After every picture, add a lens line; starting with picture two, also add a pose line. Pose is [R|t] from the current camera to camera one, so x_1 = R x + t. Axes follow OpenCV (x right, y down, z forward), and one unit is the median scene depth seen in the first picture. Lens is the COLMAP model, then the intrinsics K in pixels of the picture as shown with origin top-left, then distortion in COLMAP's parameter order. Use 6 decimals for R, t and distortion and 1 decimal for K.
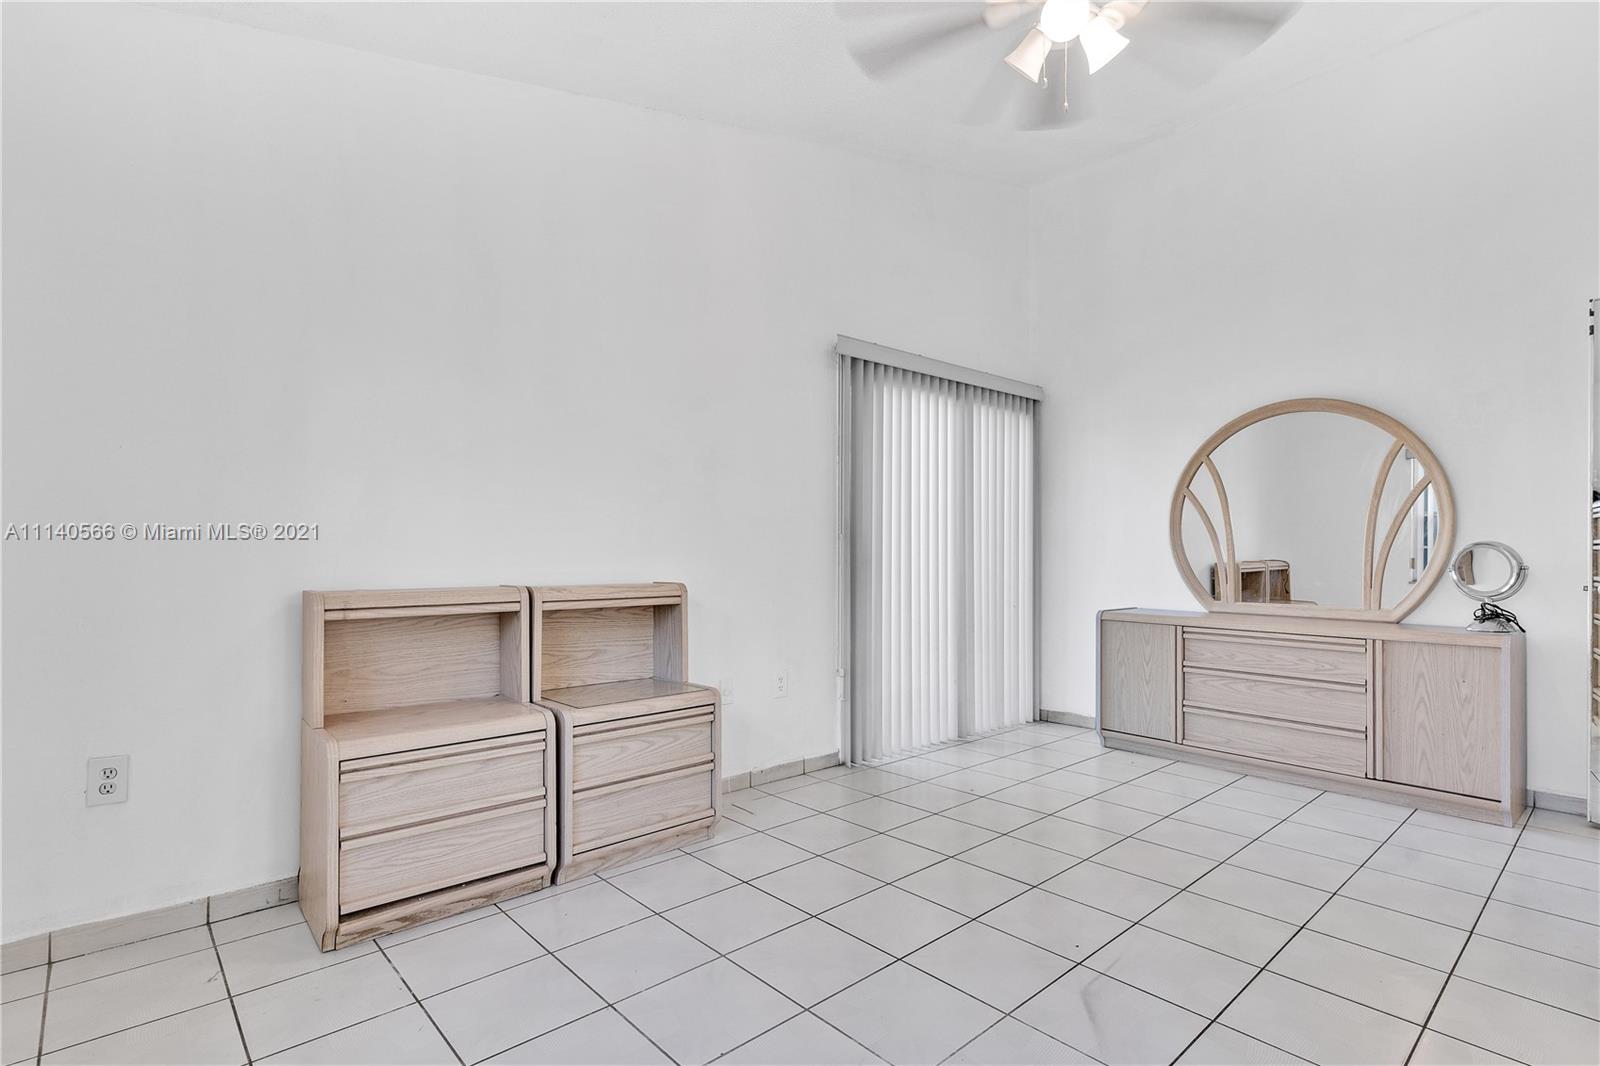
lens RADIAL K [[777.5, 0, 802.2], [0, 777.5, 545.4], [0, 0, 1]] dist [0.005823, 0.000373]
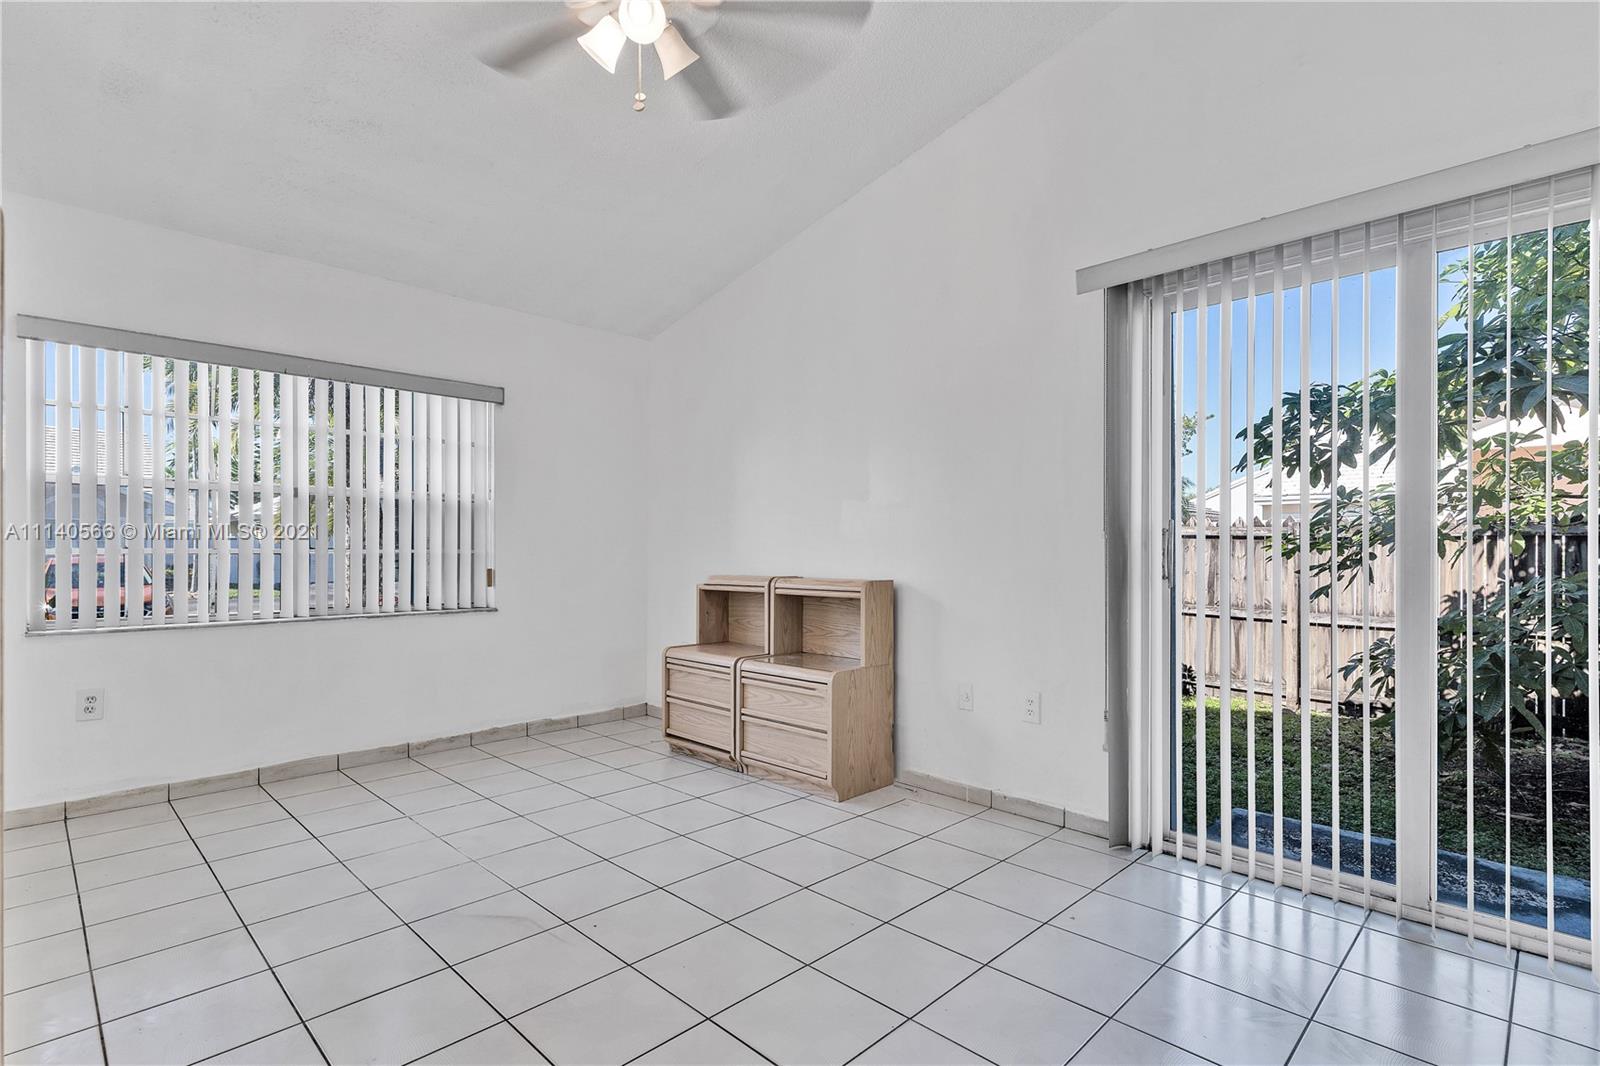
lens RADIAL K [[777.5, 0, 802.3], [0, 777.5, 544.1], [0, 0, 1]] dist [0.005823, 0.000373]
pose [[0.052797, -0.018686, -0.998430, 1.158827], [0.005257, 0.999816, -0.018434, 0.017571], [0.998591, -0.004276, 0.052885, 0.991306]]
